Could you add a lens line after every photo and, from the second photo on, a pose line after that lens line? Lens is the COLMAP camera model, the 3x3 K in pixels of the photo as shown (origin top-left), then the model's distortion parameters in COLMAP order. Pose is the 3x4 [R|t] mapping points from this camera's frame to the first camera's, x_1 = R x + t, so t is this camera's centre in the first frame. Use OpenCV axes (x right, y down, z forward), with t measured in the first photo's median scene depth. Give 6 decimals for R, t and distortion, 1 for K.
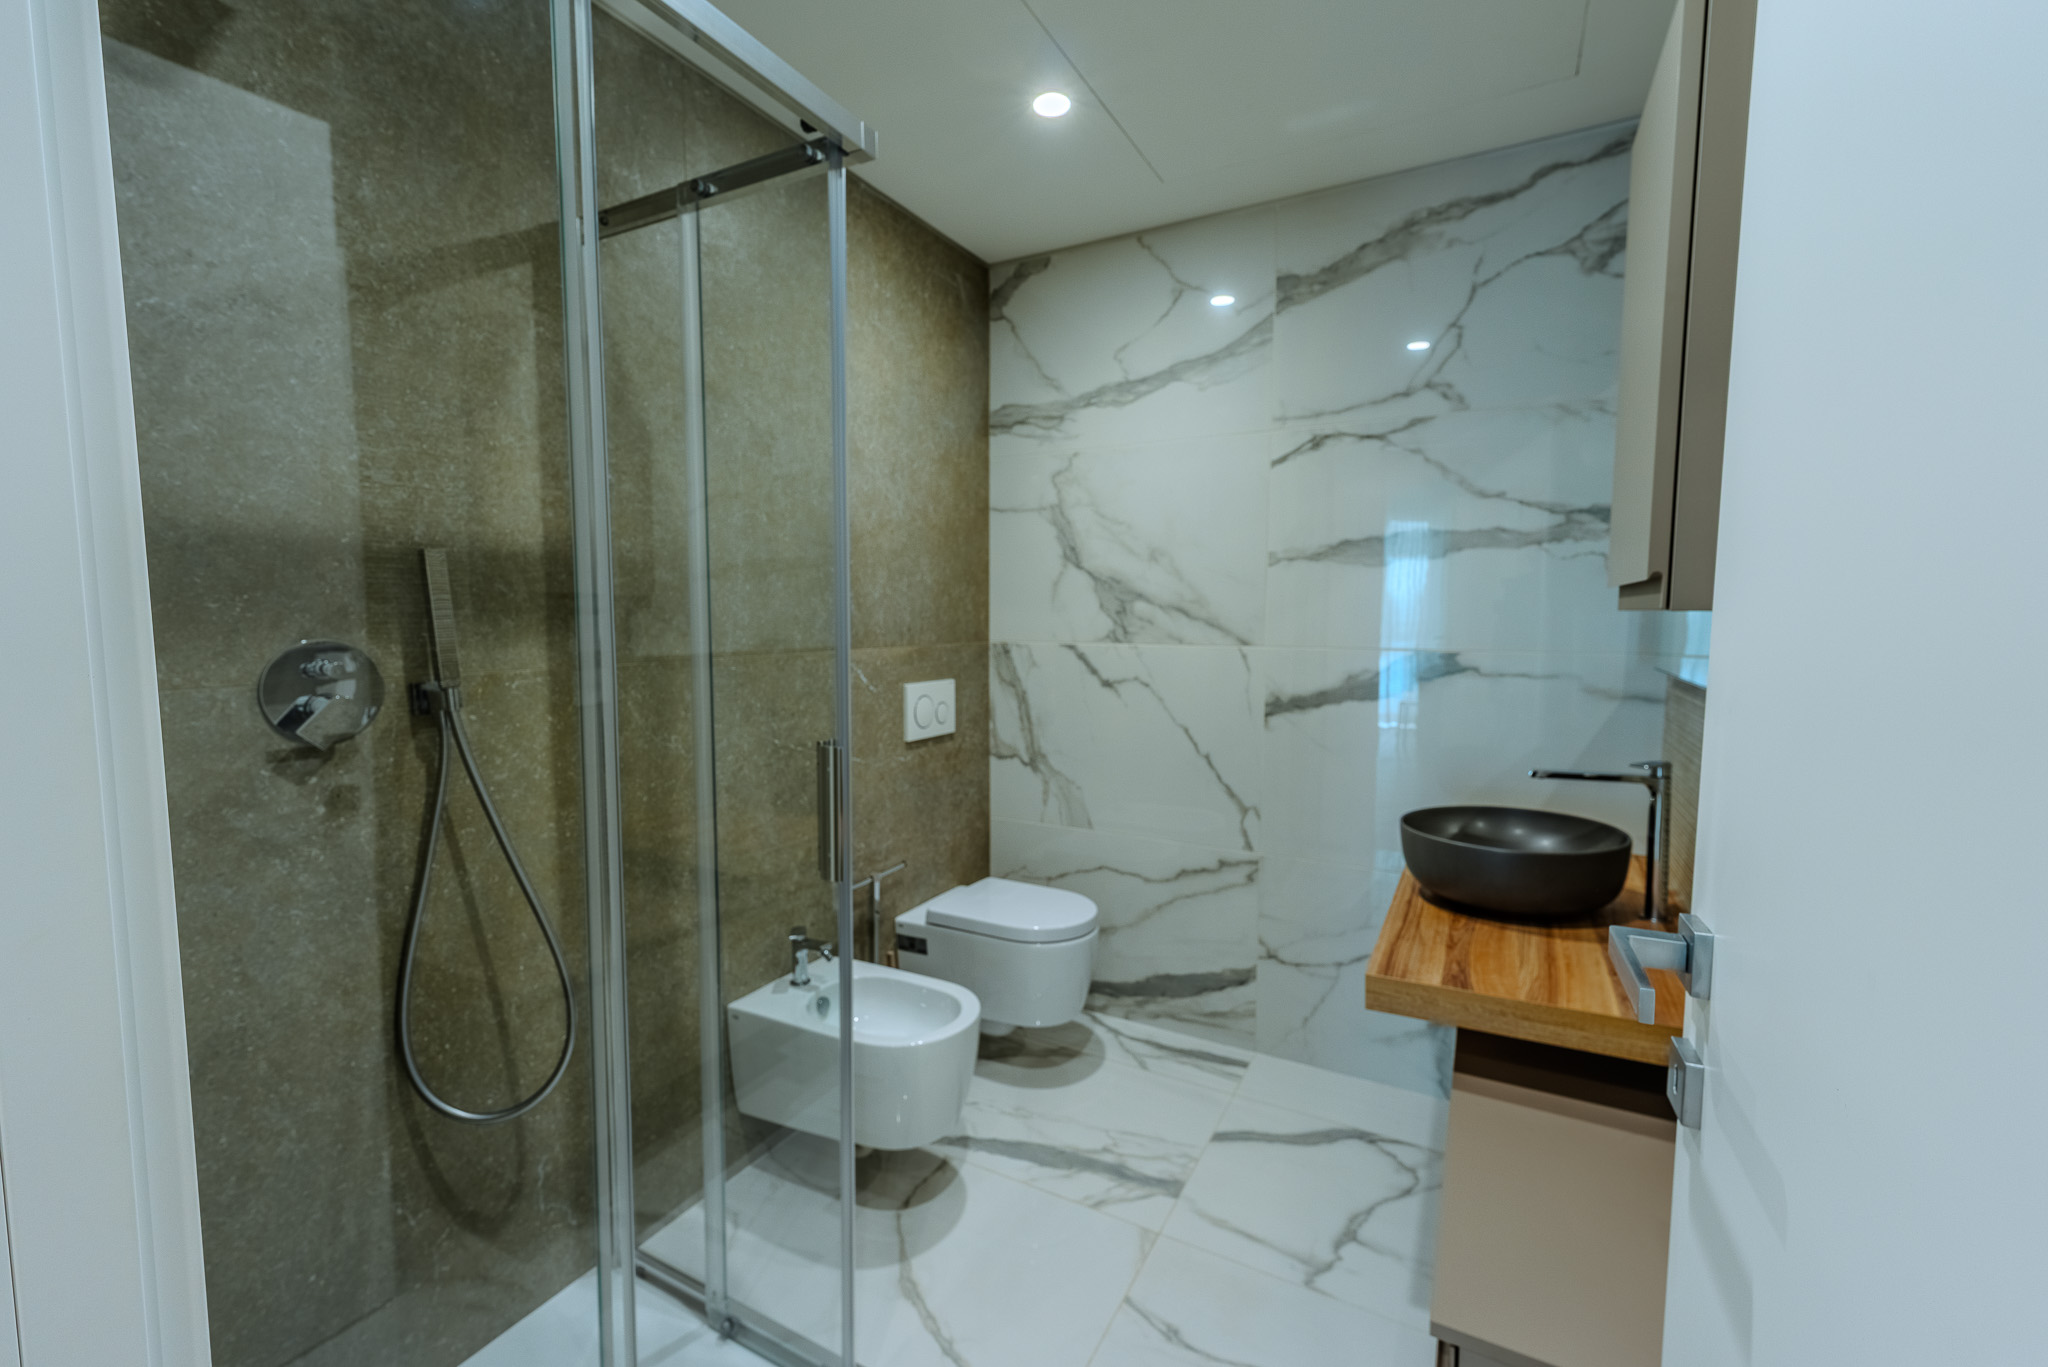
lens RADIAL K [[861.2, 0, 1014.4], [0, 861.2, 681.0], [0, 0, 1]] dist [0.009017, -0.000989]
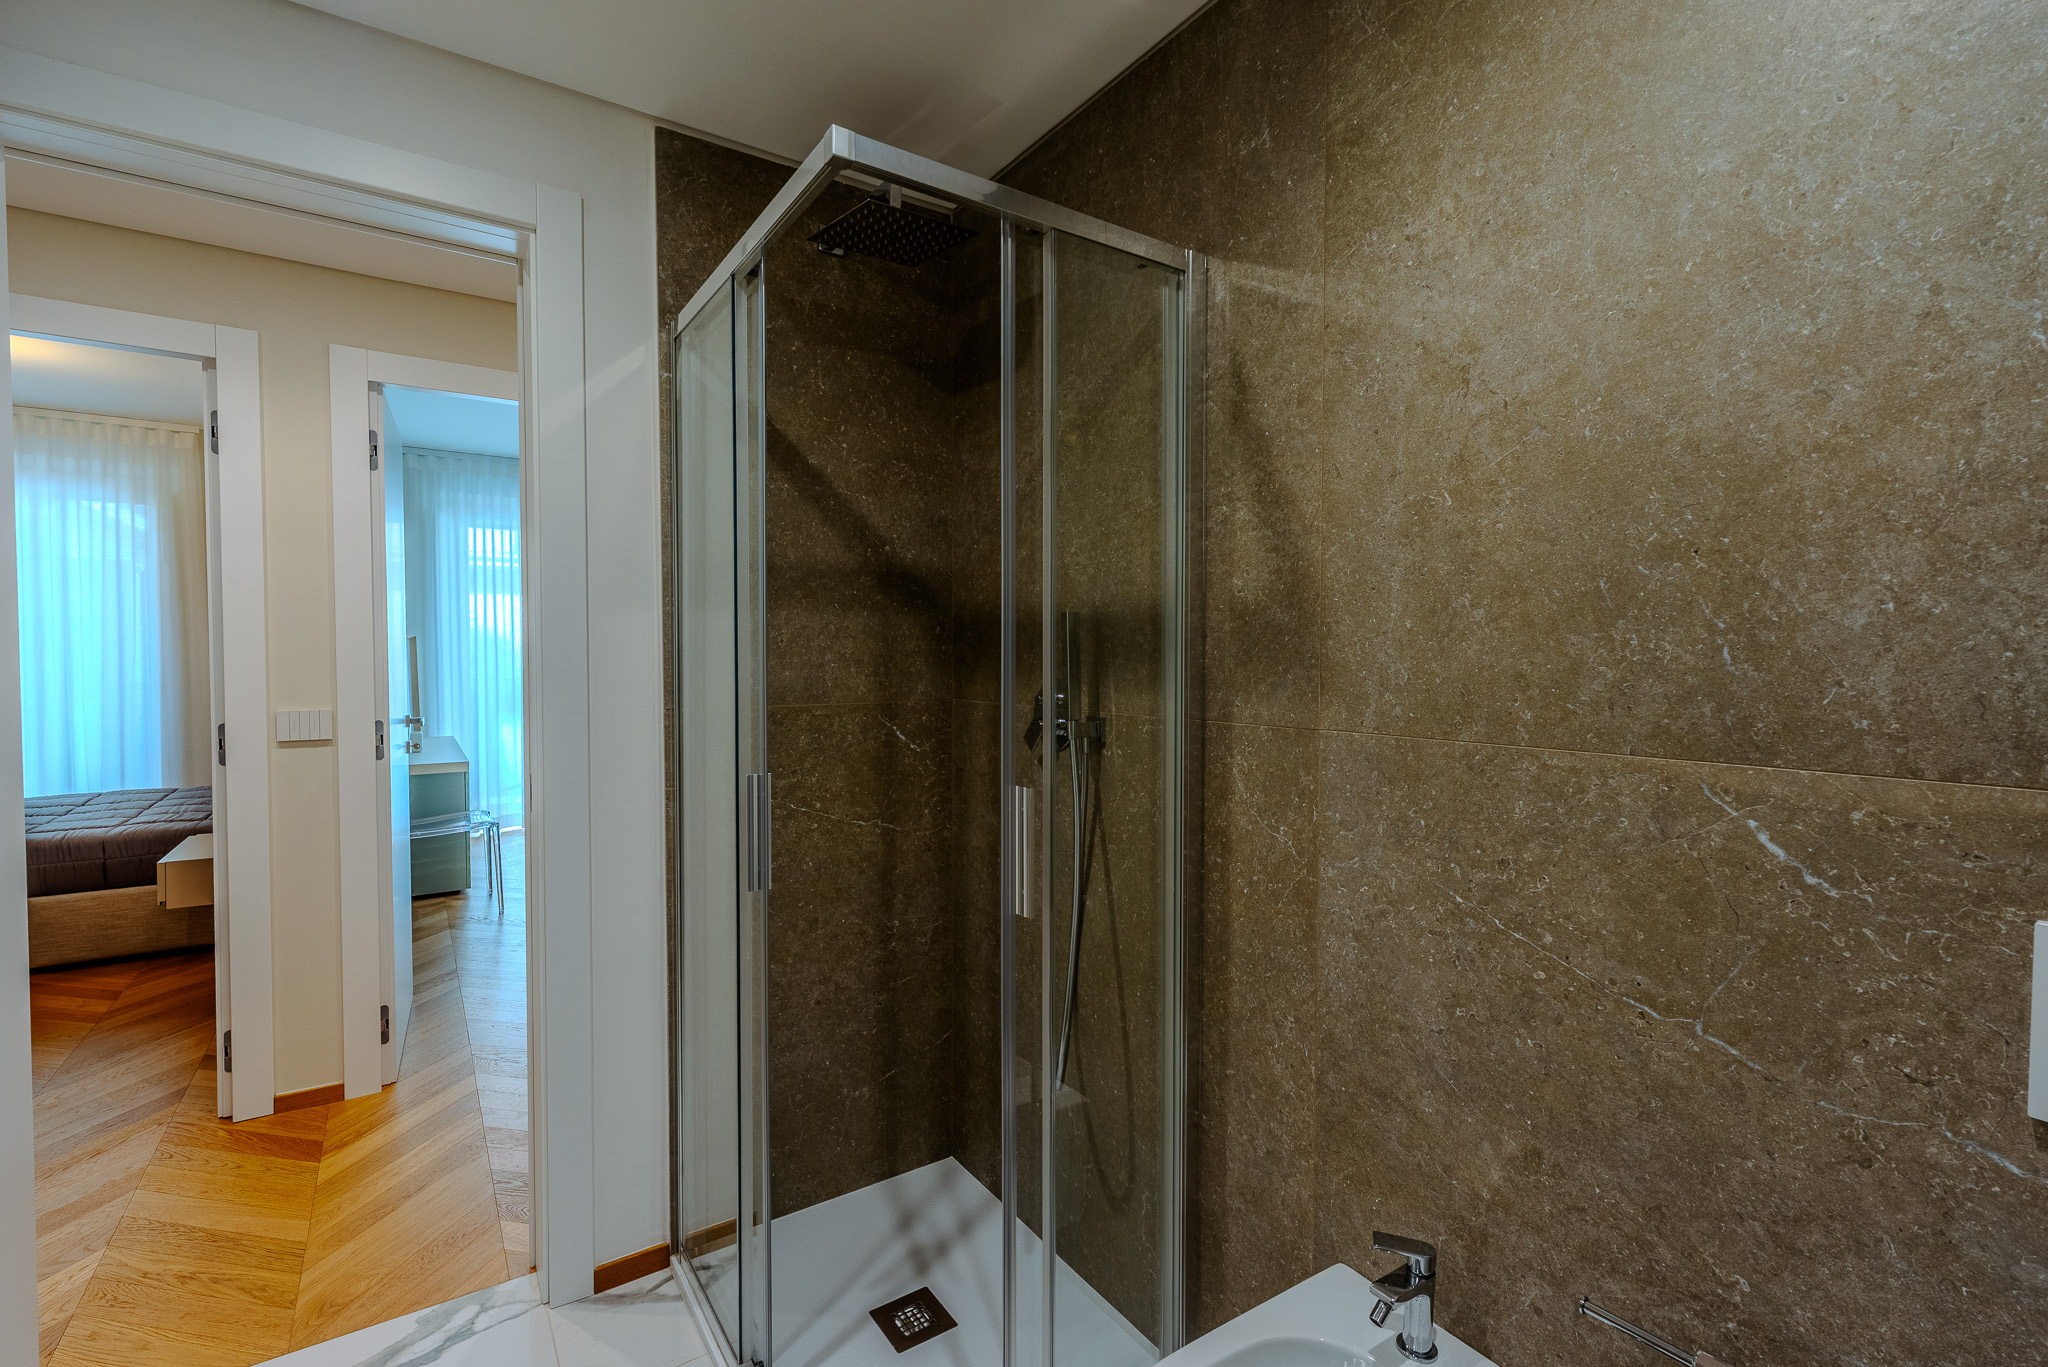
lens RADIAL K [[861.2, 0, 1022.3], [0, 861.2, 669.4], [0, 0, 1]] dist [0.009017, -0.000989]
pose [[-0.420164, 0.017679, -0.907276, 0.294237], [-0.071499, 0.996057, 0.052520, -0.073928], [0.904627, 0.086936, -0.417243, 0.839316]]
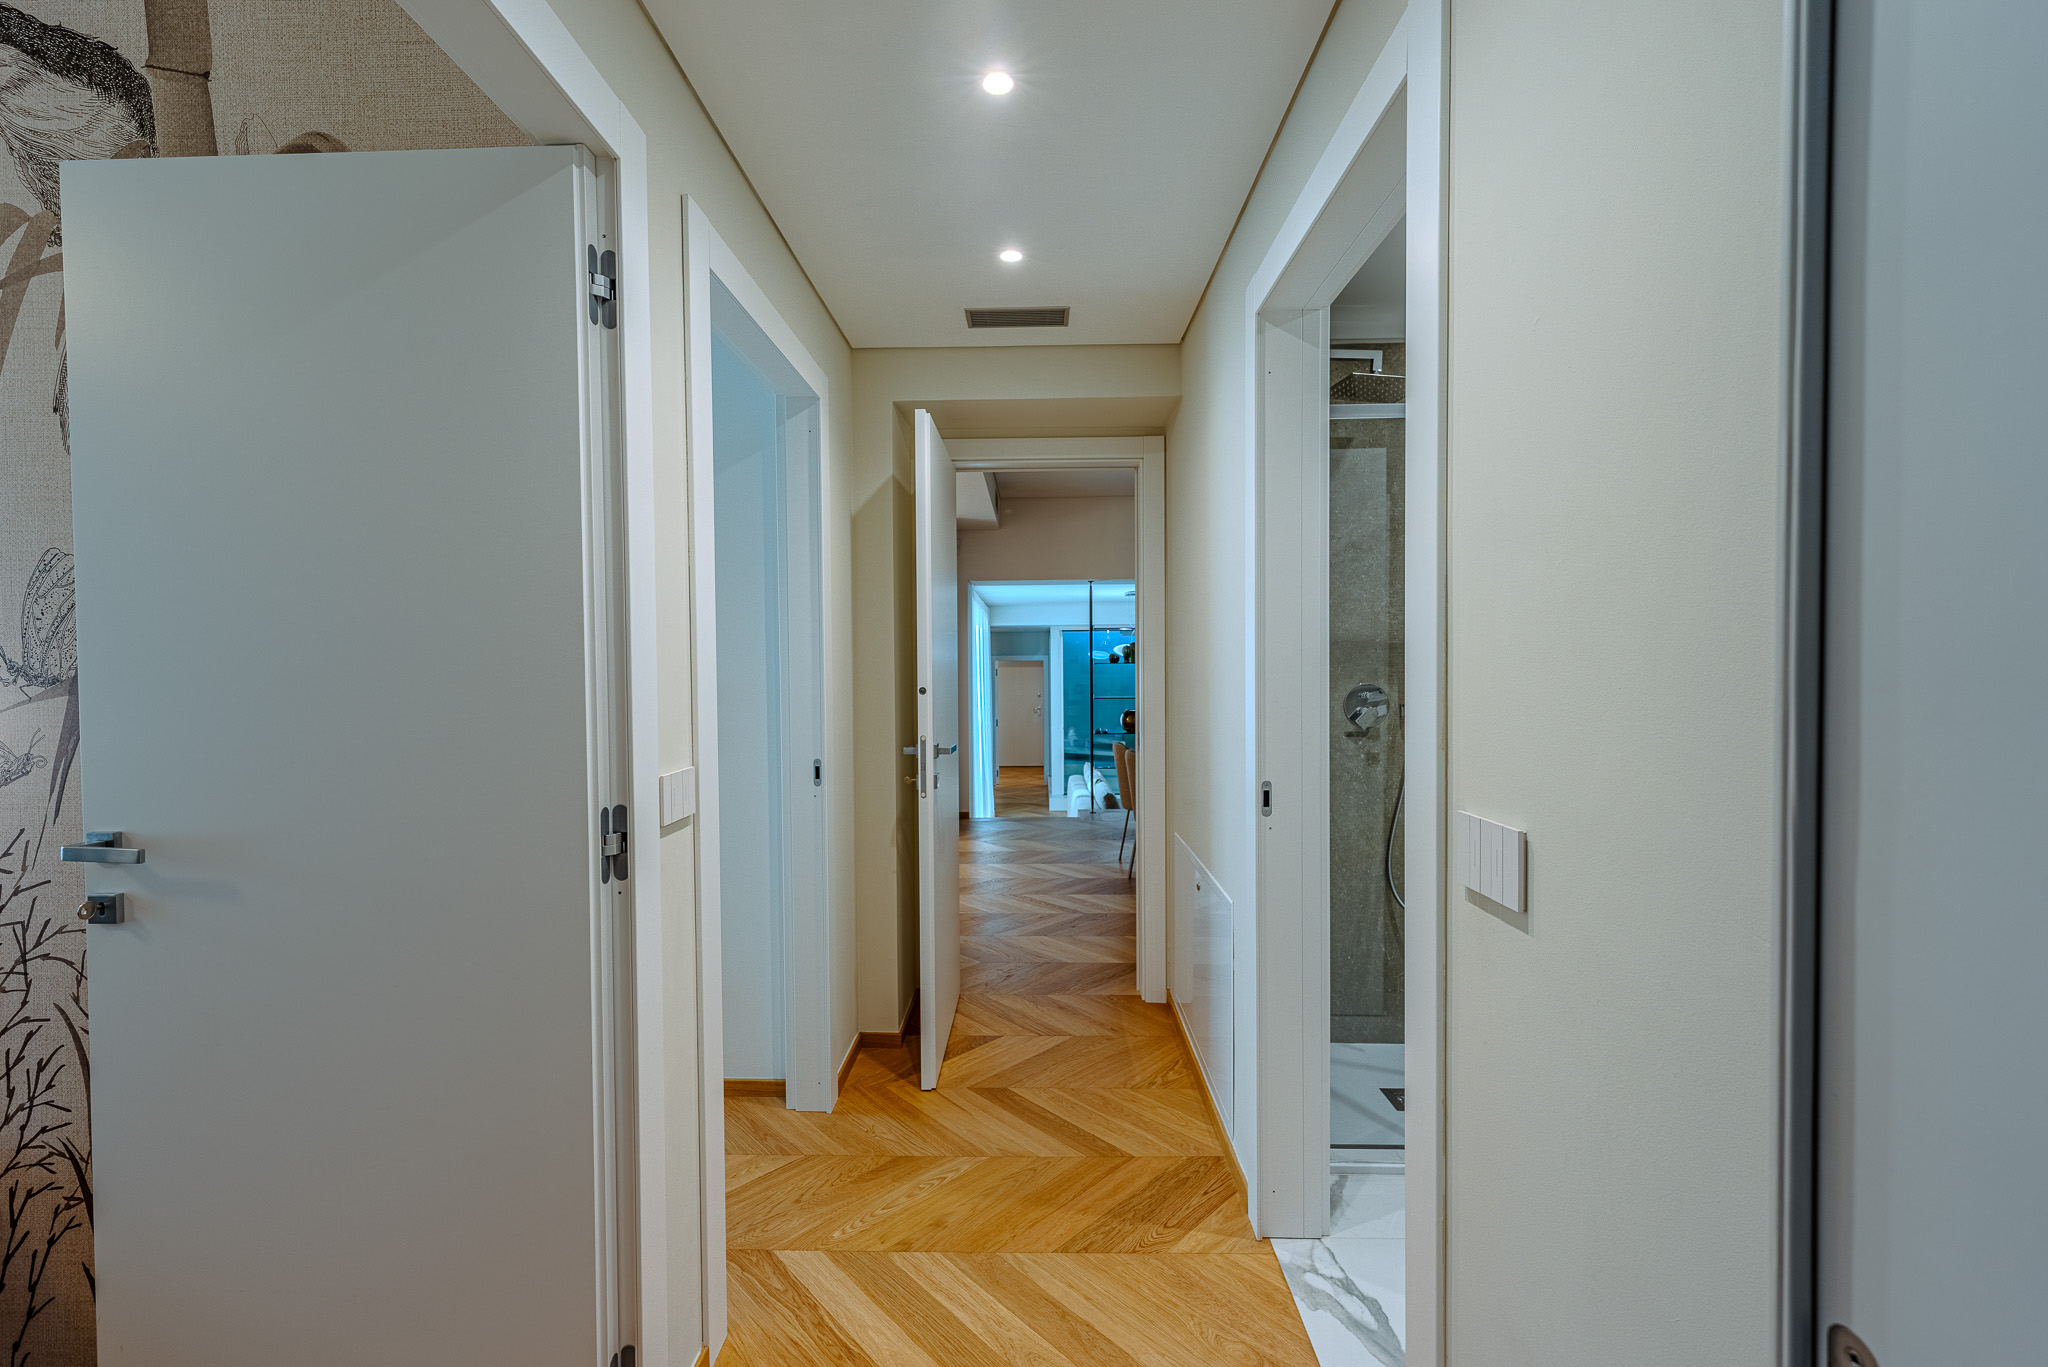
lens RADIAL K [[861.2, 0, 1018.1], [0, 861.2, 675.5], [0, 0, 1]] dist [0.009017, -0.000989]
pose [[0.471758, 0.020468, -0.881491, 0.430412], [-0.060831, 0.998104, -0.009380, 0.005441], [0.879627, 0.058047, 0.472108, -0.495107]]
